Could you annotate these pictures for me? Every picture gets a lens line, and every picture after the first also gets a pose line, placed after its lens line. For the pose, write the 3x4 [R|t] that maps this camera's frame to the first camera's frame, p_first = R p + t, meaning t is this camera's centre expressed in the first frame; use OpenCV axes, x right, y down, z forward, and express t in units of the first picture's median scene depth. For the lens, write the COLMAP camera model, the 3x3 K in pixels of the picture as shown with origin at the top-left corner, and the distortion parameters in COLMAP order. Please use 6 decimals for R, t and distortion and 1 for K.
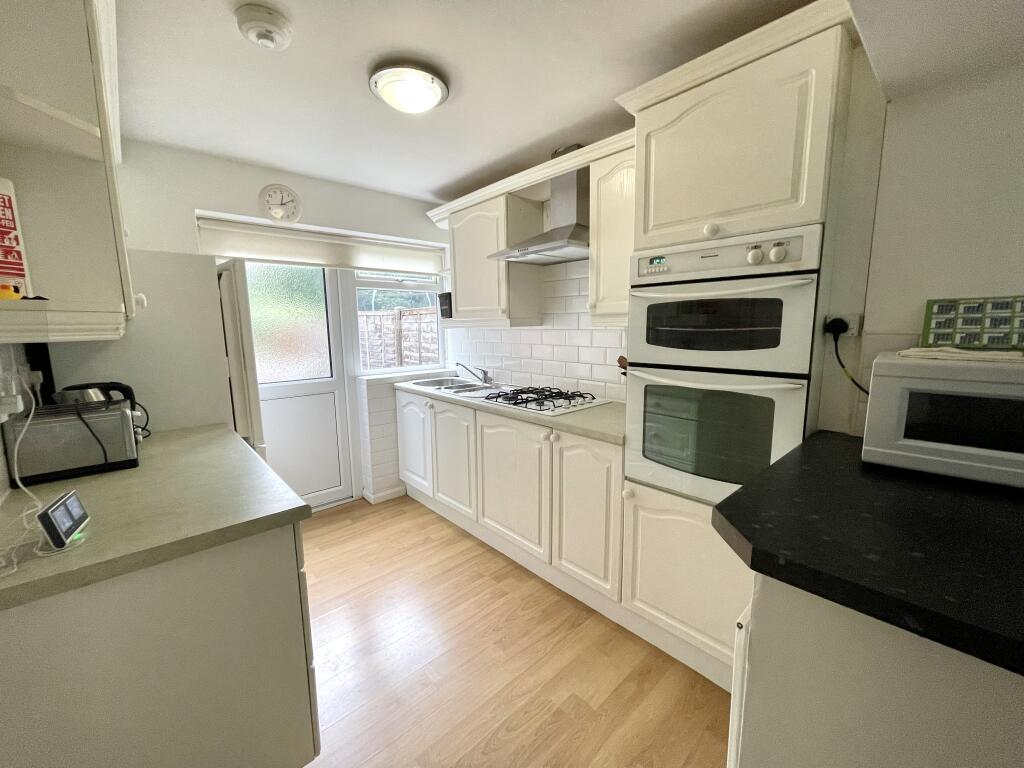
lens RADIAL K [[414.0, 0, 512.2], [0, 414.0, 384.5], [0, 0, 1]] dist [0.000233, -0.000209]
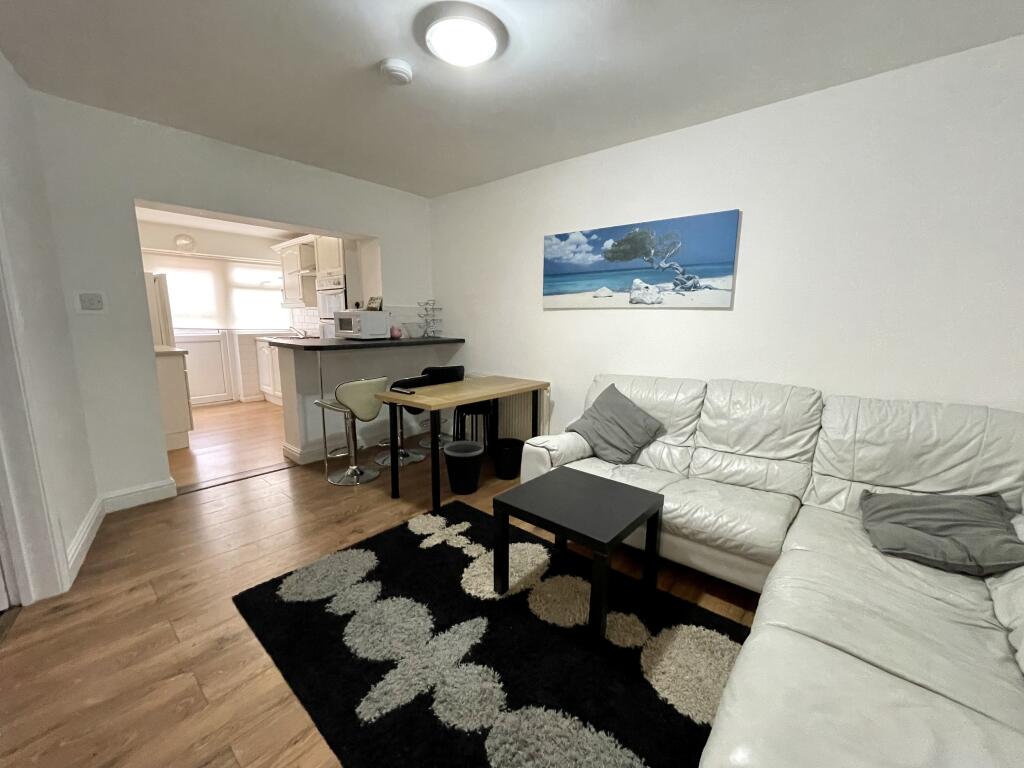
lens RADIAL K [[414.0, 0, 508.2], [0, 414.0, 385.1], [0, 0, 1]] dist [0.000233, -0.000209]
pose [[0.992601, 0.003767, 0.121360, 4.565407], [-0.005067, 0.999933, 0.010412, 1.383054], [-0.121312, -0.010949, 0.992554, -7.238828]]
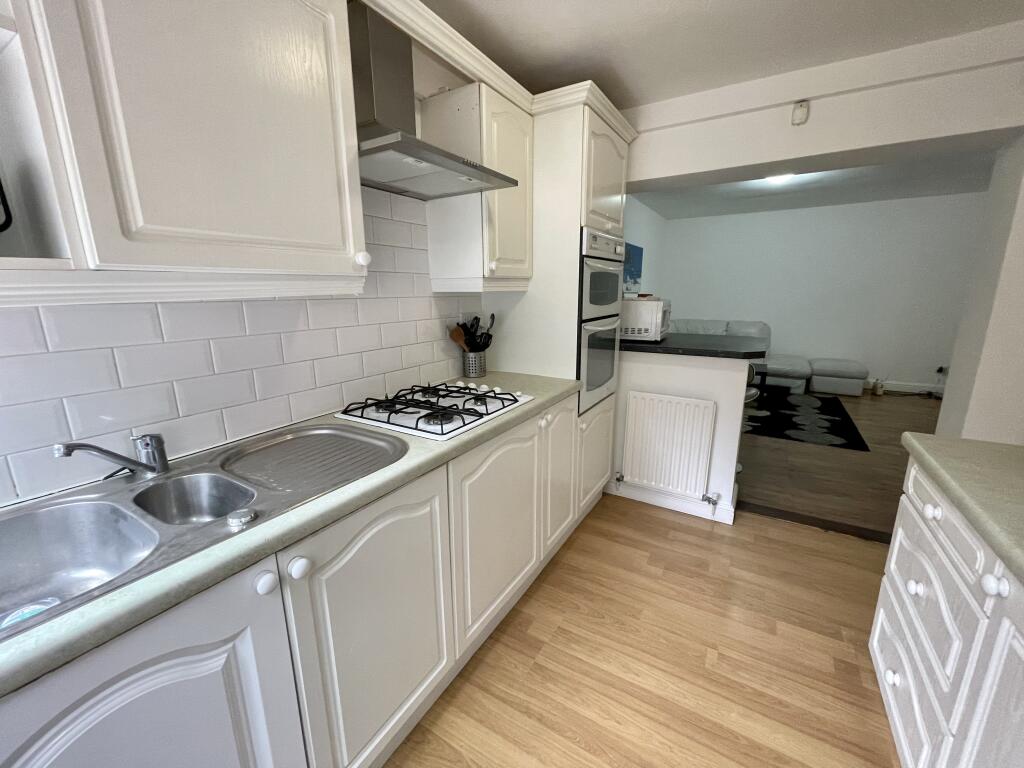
lens RADIAL K [[414.0, 0, 509.3], [0, 414.0, 382.1], [0, 0, 1]] dist [0.000233, -0.000209]
pose [[-0.263158, -0.202363, 0.943291, -0.530500], [0.156136, 0.955930, 0.248633, -0.137302], [-0.952034, 0.212711, -0.219965, 0.959416]]
